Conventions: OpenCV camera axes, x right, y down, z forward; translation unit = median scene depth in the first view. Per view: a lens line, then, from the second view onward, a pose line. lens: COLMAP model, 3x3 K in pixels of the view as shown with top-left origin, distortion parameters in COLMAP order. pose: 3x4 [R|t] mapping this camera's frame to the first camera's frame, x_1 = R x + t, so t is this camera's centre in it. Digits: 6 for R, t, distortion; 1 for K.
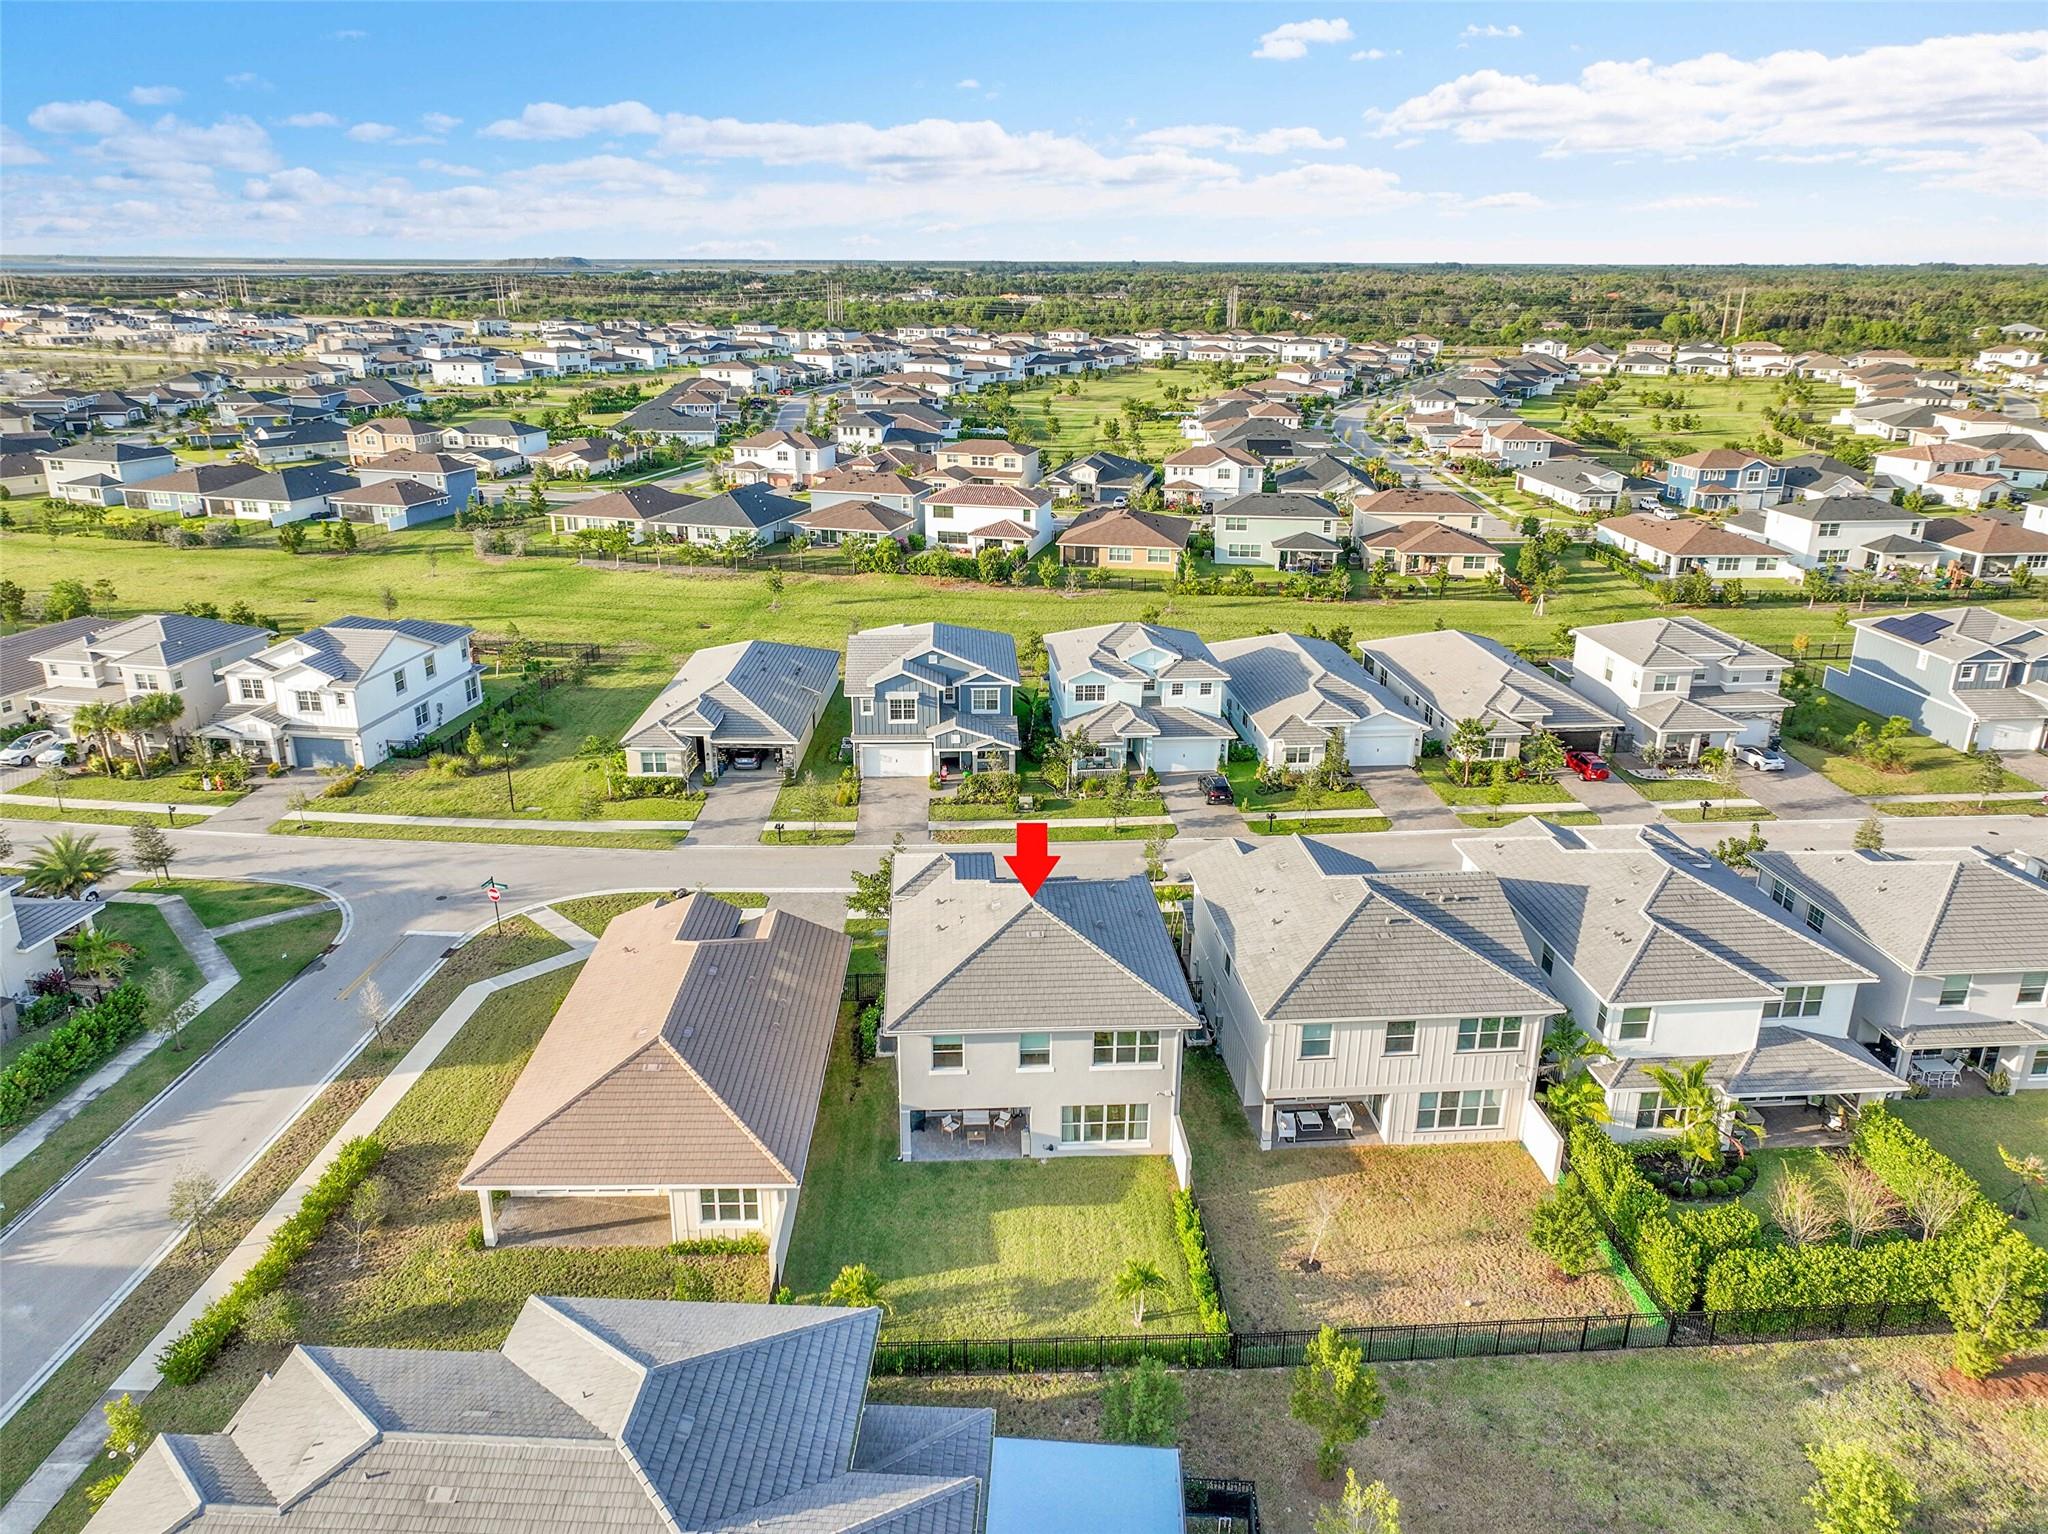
lens RADIAL K [[1432.4, 0, 1022.2], [0, 1432.4, 776.5], [0, 0, 1]] dist [0.002287, 0.011581]
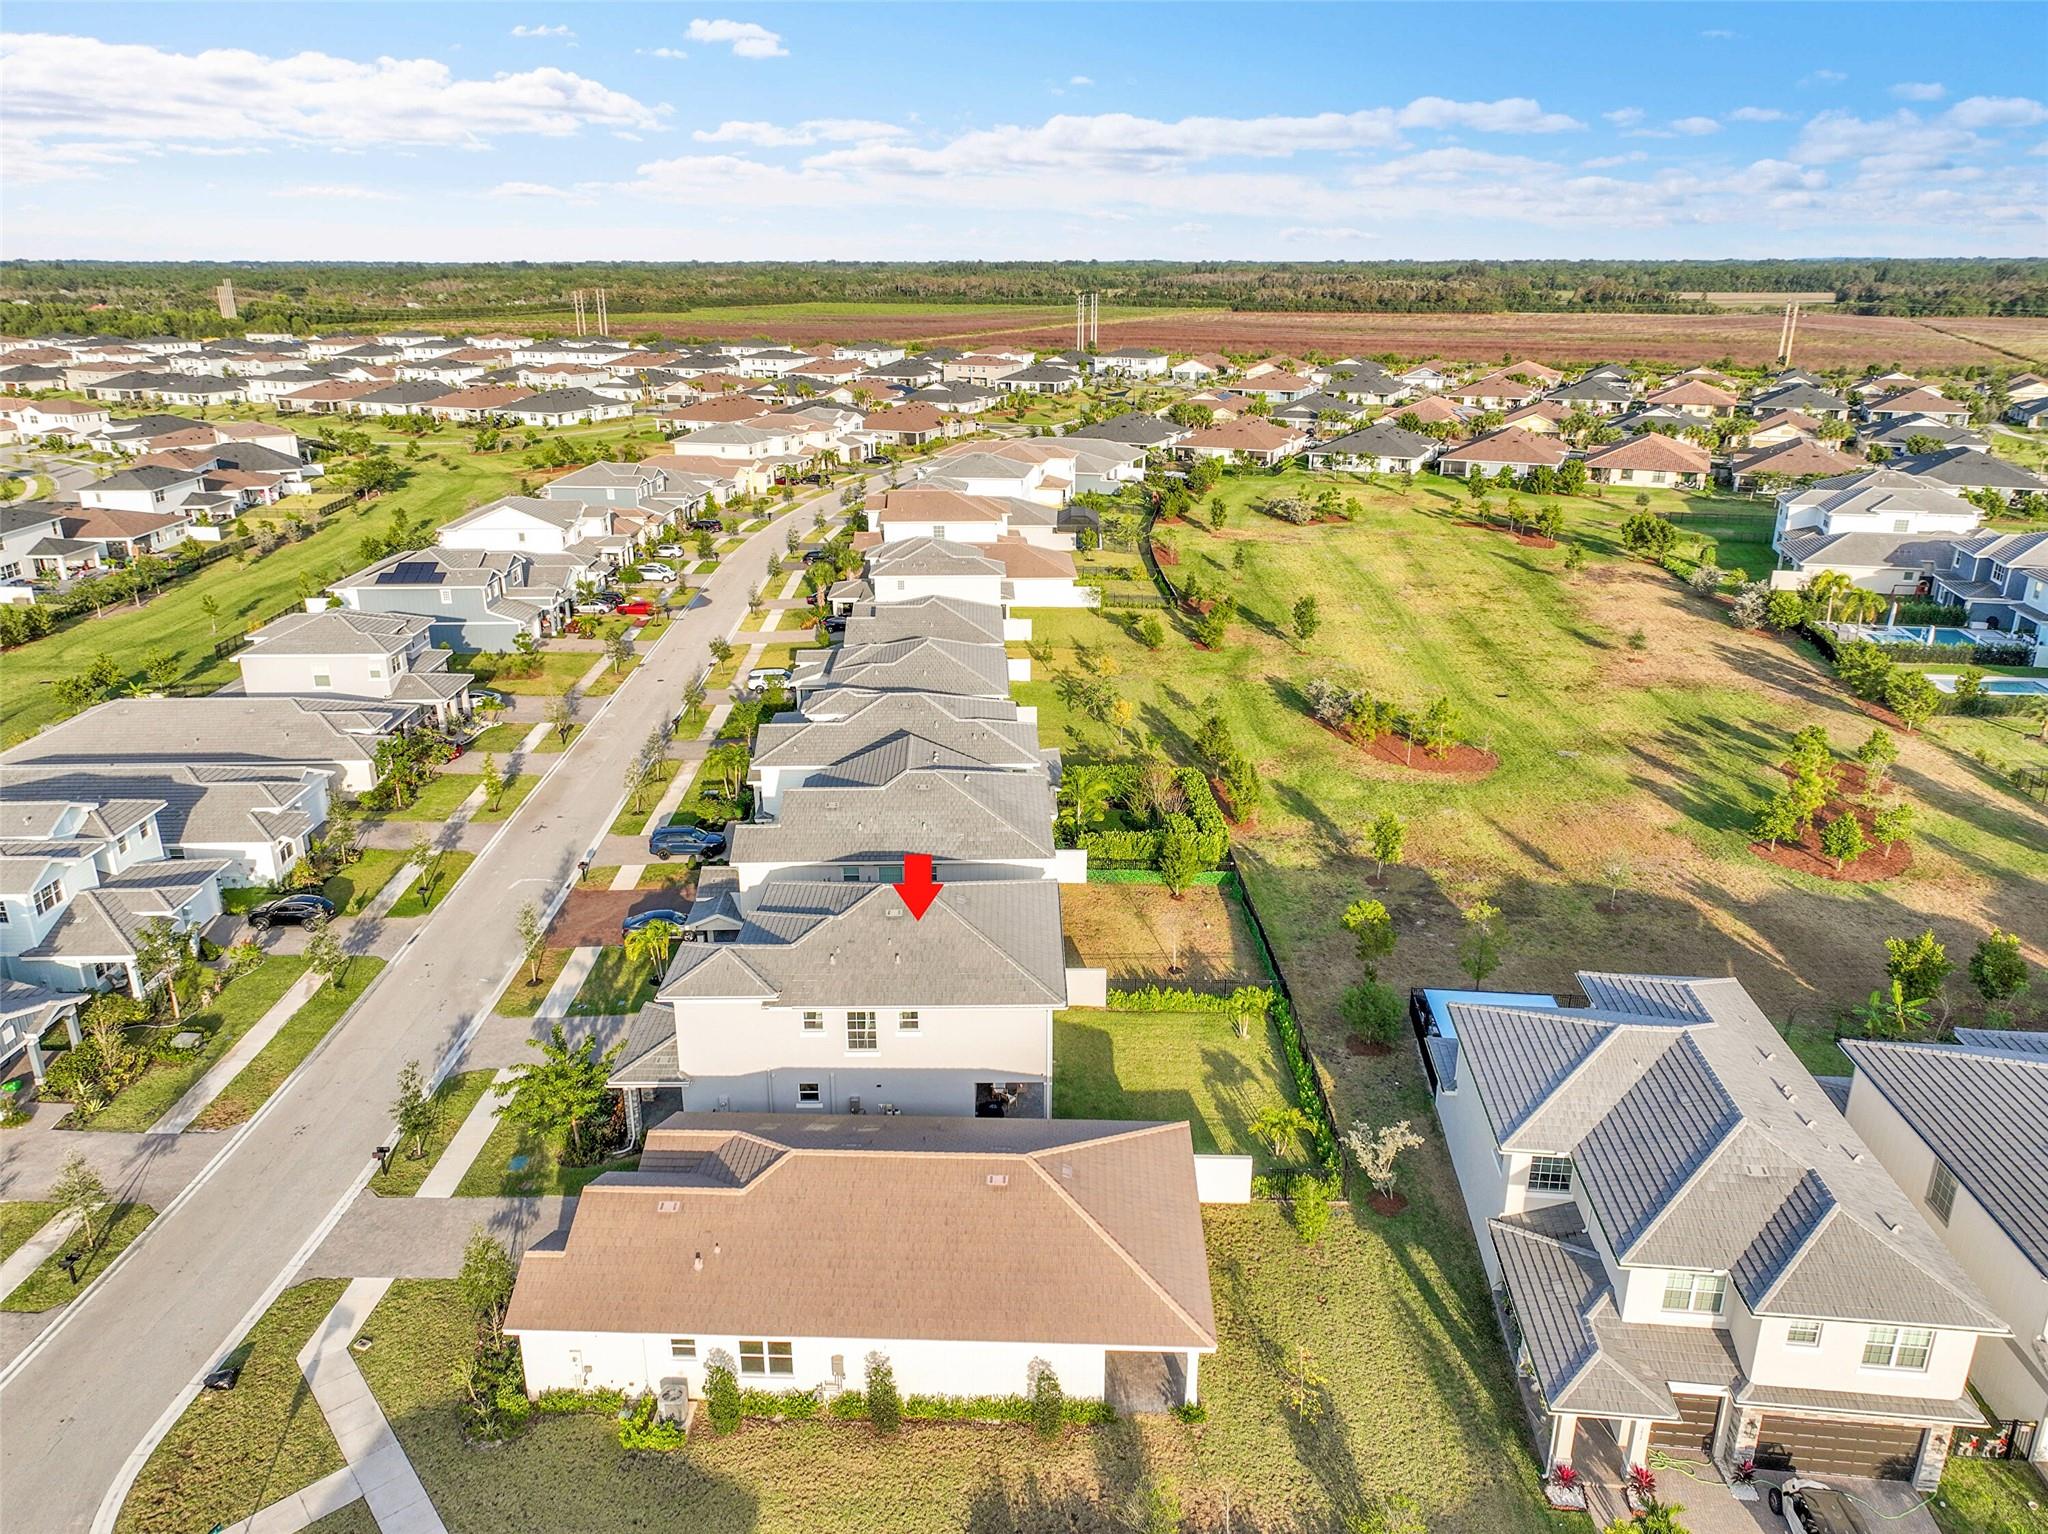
lens RADIAL K [[1432.4, 0, 1022.2], [0, 1432.4, 776.5], [0, 0, 1]] dist [0.002287, 0.011581]
pose [[0.057830, -0.346260, 0.936354, -0.754246], [0.343175, 0.887663, 0.307060, -0.221898], [-0.937490, 0.303576, 0.170162, 0.602828]]
